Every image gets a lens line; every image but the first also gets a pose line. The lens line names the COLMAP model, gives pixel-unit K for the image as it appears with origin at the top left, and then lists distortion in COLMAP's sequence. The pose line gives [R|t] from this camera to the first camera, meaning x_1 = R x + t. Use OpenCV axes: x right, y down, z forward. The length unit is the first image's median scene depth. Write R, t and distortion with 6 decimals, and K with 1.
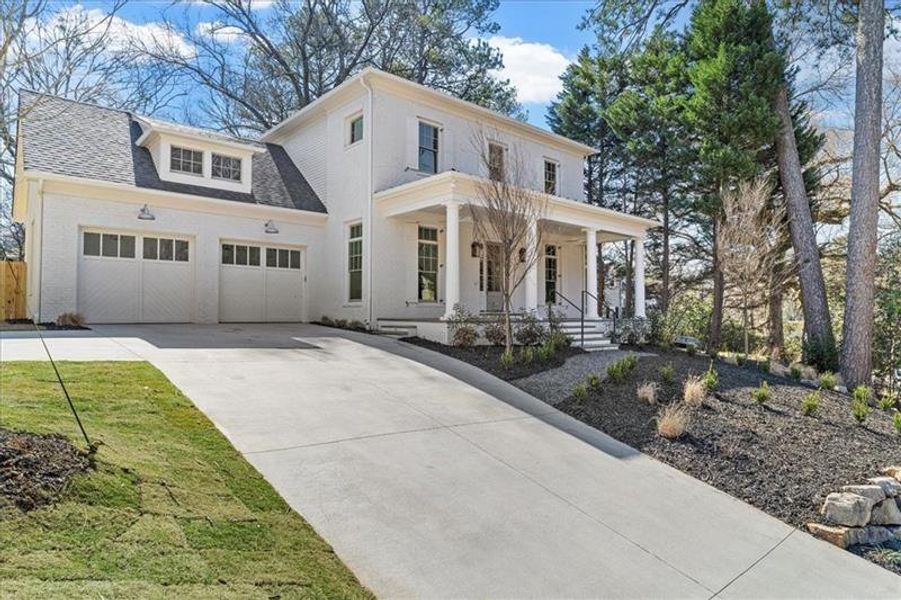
lens RADIAL K [[569.0, 0, 458.8], [0, 569.0, 288.5], [0, 0, 1]] dist [-0.005165, -0.001422]
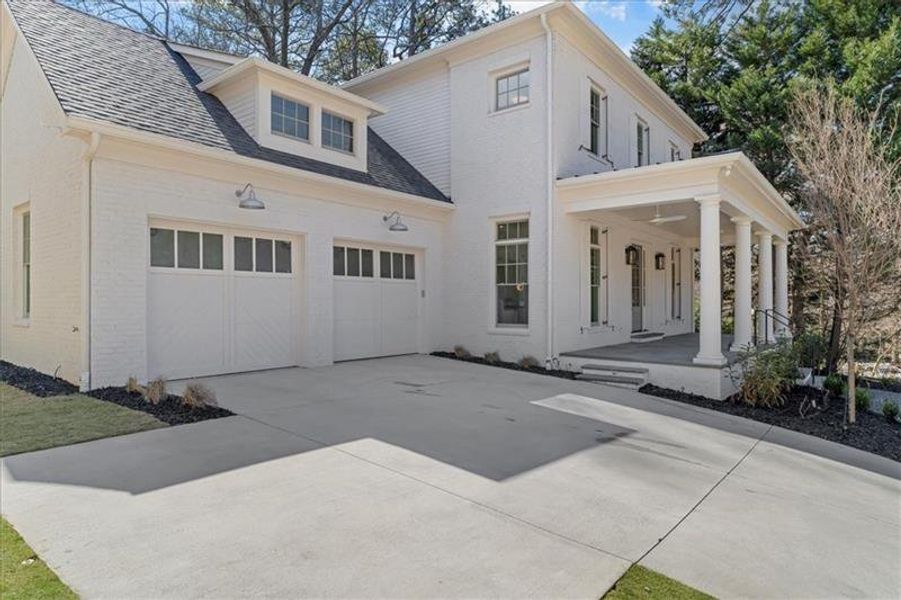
lens RADIAL K [[555.7, 0, 448.9], [0, 555.7, 286.2], [0, 0, 1]] dist [0.003007, 0.000055]
pose [[0.984392, 0.003861, 0.175950, -0.390734], [-0.008461, 0.999641, 0.025404, -0.047679], [-0.175789, -0.026496, 0.984071, 0.319420]]
